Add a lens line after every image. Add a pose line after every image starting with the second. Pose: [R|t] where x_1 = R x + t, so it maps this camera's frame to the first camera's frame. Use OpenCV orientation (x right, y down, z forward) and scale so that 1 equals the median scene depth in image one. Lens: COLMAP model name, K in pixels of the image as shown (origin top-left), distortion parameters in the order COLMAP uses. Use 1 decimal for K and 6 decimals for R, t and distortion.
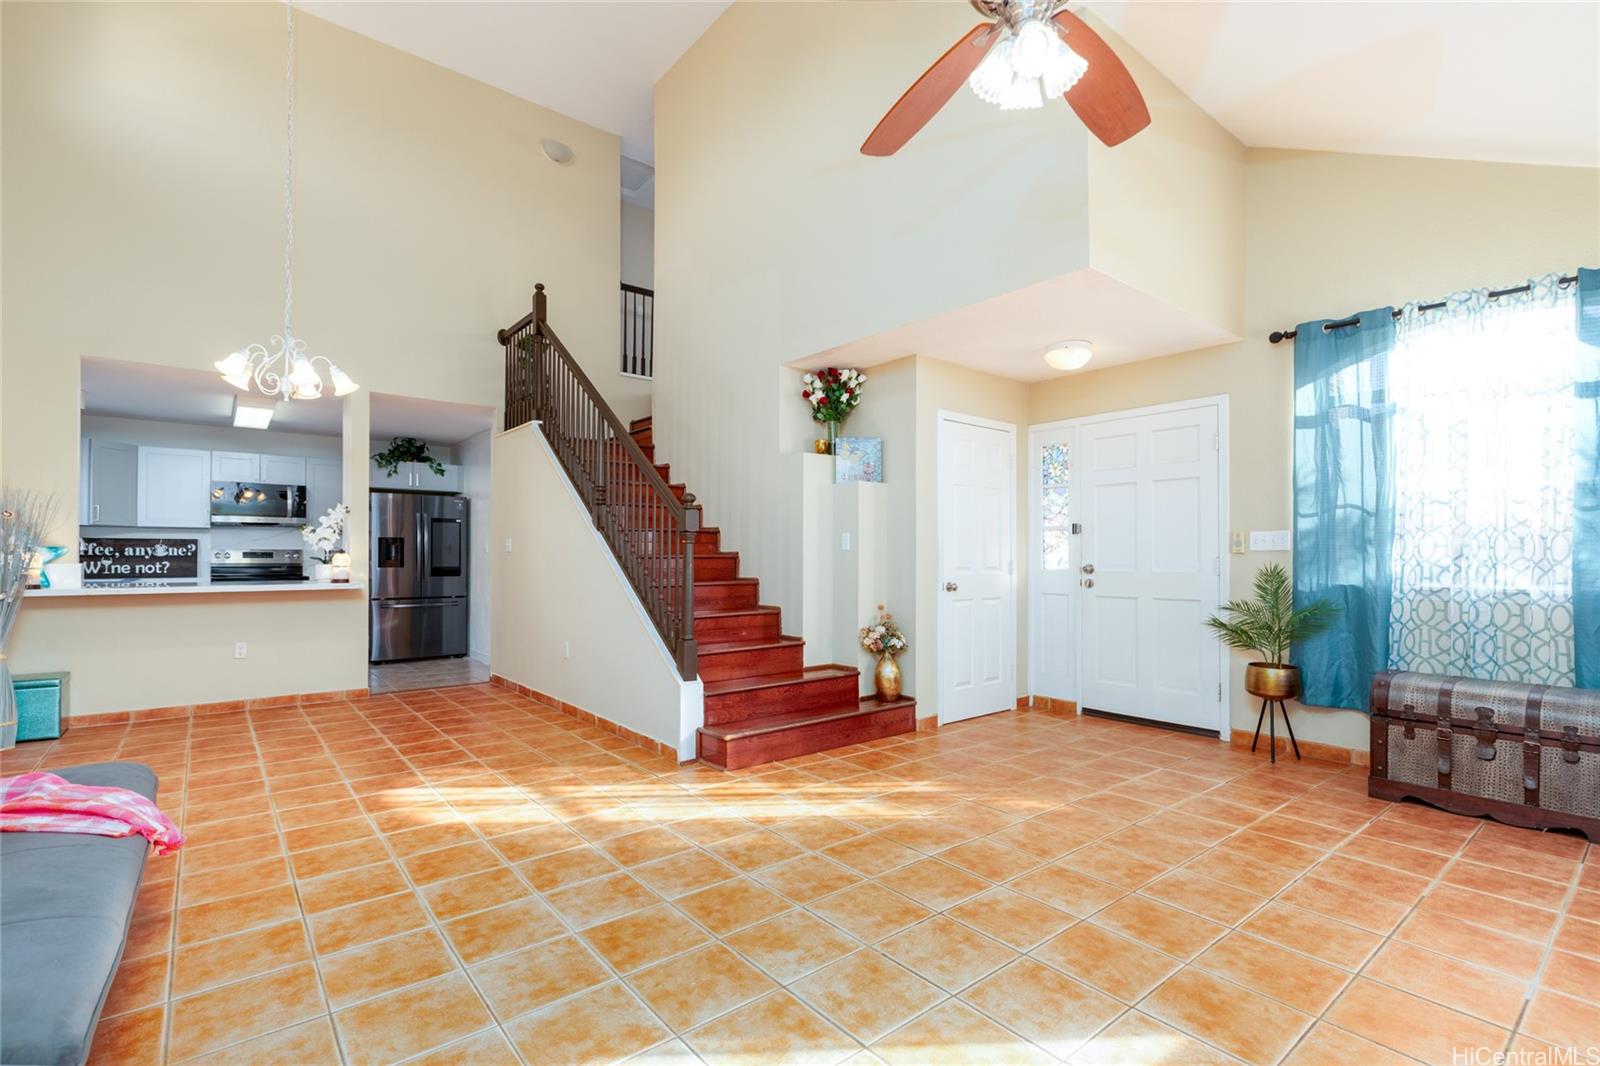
lens RADIAL K [[739.4, 0, 783.0], [0, 739.4, 555.7], [0, 0, 1]] dist [0.000984, -0.000289]
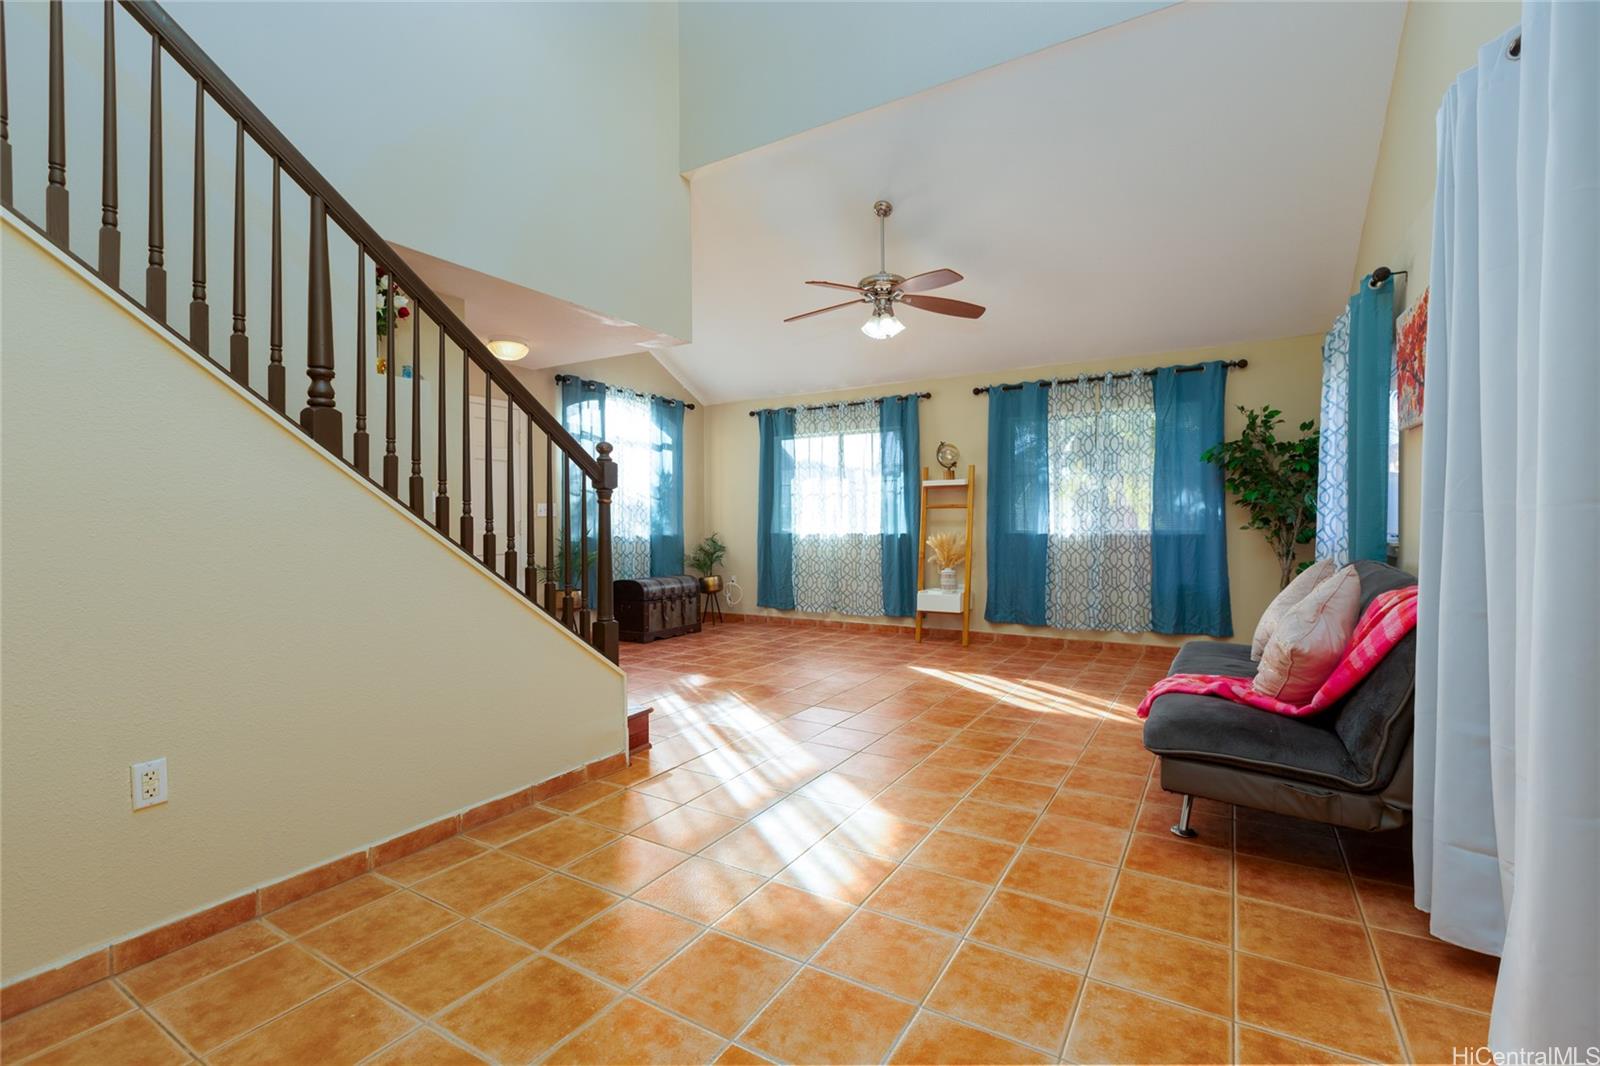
lens RADIAL K [[716.8, 0, 800.0], [0, 716.8, 533.0], [0, 0, 1]] dist [-0.035481, 0.000026]
pose [[-0.351989, -0.017089, 0.935848, -1.246066], [0.008024, 0.999741, 0.021274, -0.006417], [-0.935970, 0.014997, -0.351761, 1.397678]]
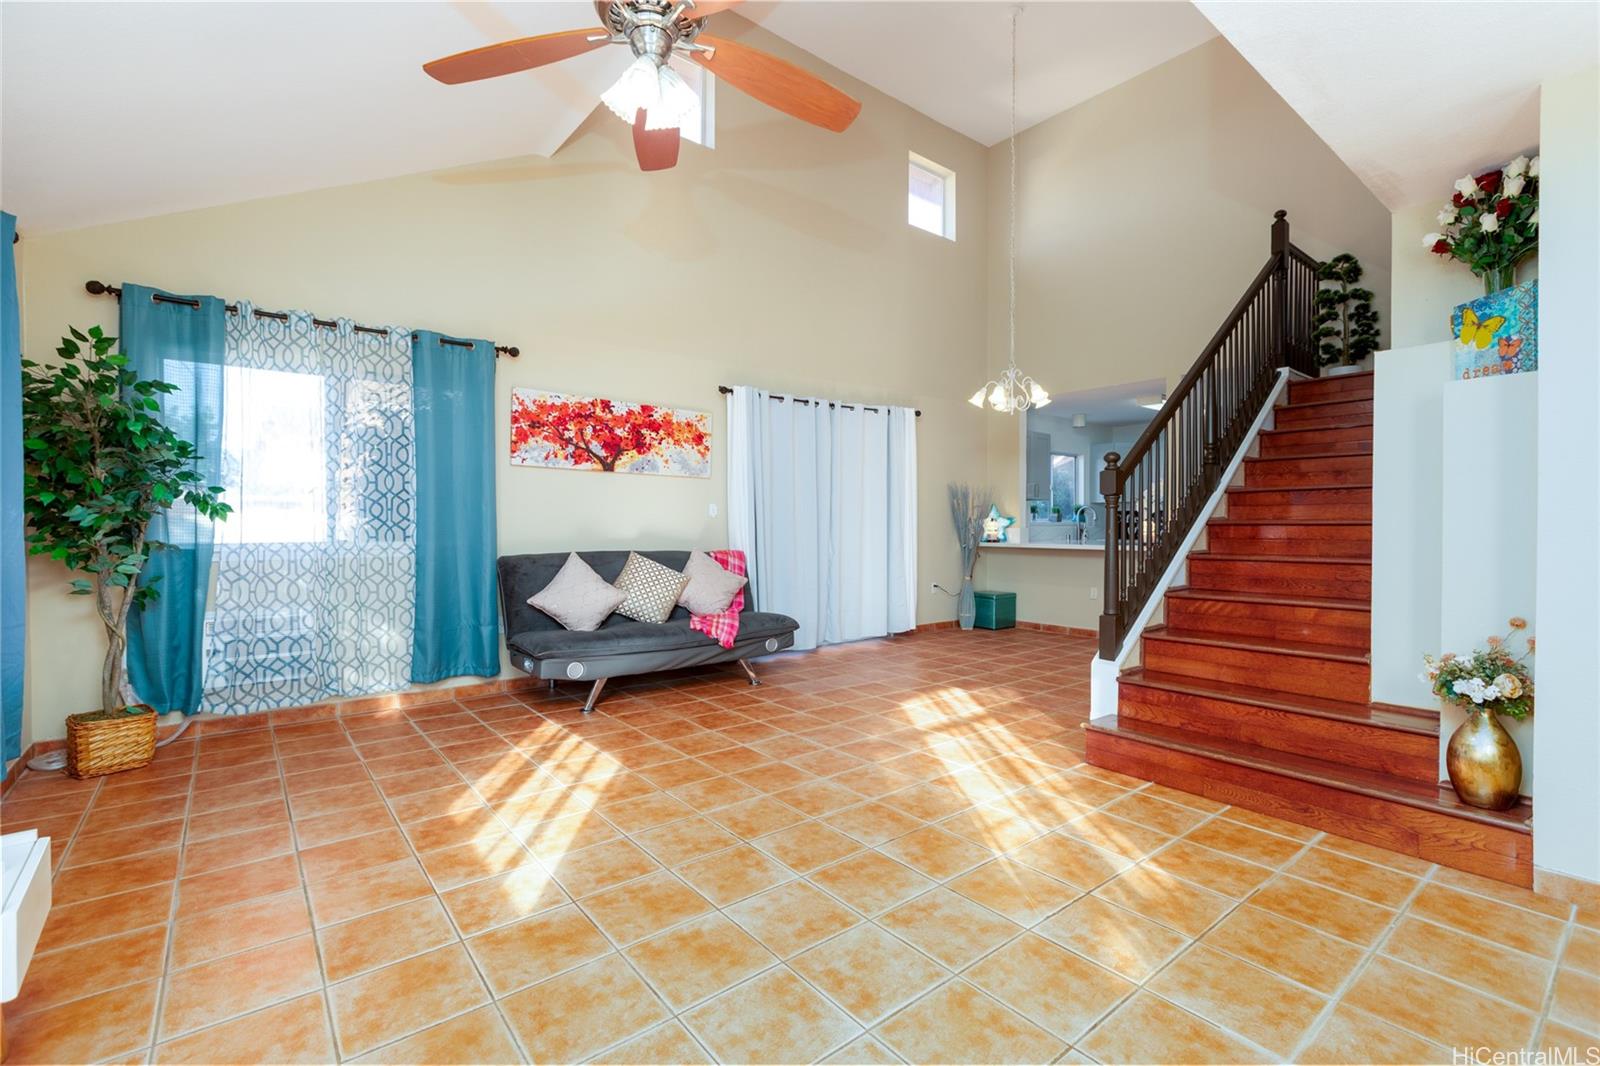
lens RADIAL K [[698.6, 0, 800.0], [0, 698.6, 533.0], [0, 0, 1]] dist [-0.000092, 0.000074]
pose [[0.004871, 0.010987, -0.999928, 0.926081], [0.002886, 0.999935, 0.011002, 0.005051], [0.999984, -0.002940, 0.004838, 0.793641]]
